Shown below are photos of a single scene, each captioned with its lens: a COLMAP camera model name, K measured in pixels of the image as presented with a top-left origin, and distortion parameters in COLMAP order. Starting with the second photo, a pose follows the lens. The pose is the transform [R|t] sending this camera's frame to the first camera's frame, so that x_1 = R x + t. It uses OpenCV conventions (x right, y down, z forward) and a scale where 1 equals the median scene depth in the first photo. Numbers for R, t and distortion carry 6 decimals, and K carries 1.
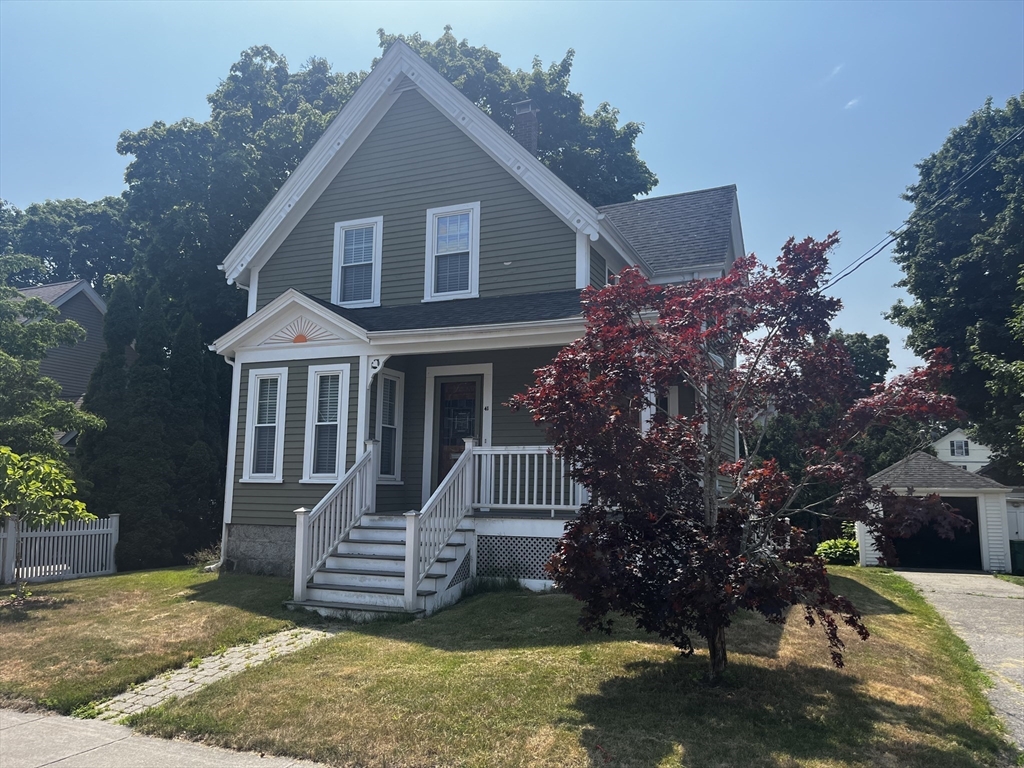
lens RADIAL K [[778.0, 0, 514.2], [0, 778.0, 381.8], [0, 0, 1]] dist [0.052467, -0.080024]
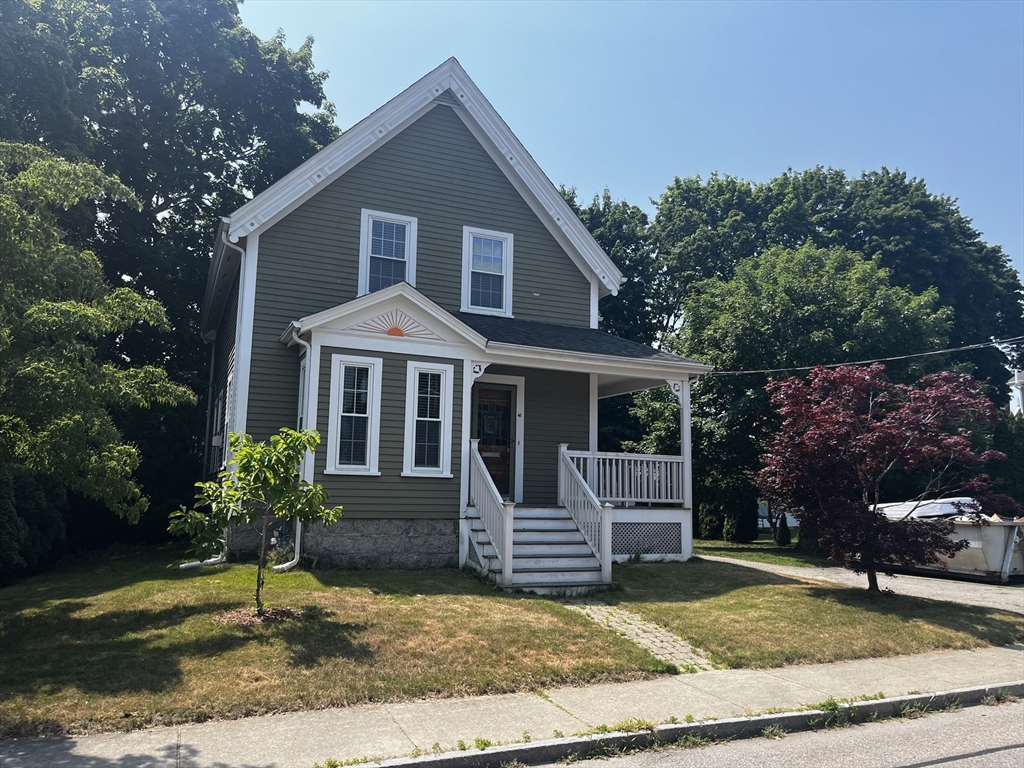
lens RADIAL K [[778.0, 0, 518.8], [0, 778.0, 387.8], [0, 0, 1]] dist [0.052467, -0.080024]
pose [[0.677797, 0.098615, 0.728606, -0.883636], [-0.117800, 0.992728, -0.024777, 0.022002], [-0.725751, -0.069036, 0.684485, 0.198132]]
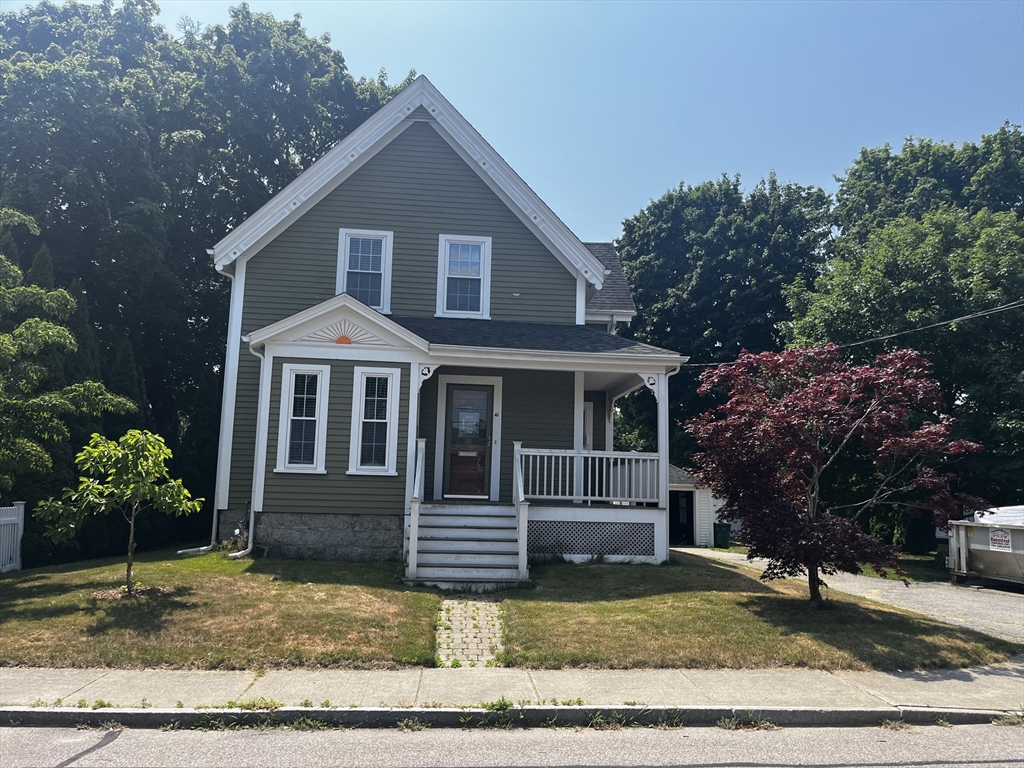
lens RADIAL K [[778.0, 0, 520.6], [0, 778.0, 387.5], [0, 0, 1]] dist [0.052467, -0.080024]
pose [[0.878529, 0.072903, 0.472094, -0.560666], [-0.083004, 0.996549, 0.000573, -0.010978], [-0.470423, -0.039689, 0.881548, -0.063336]]
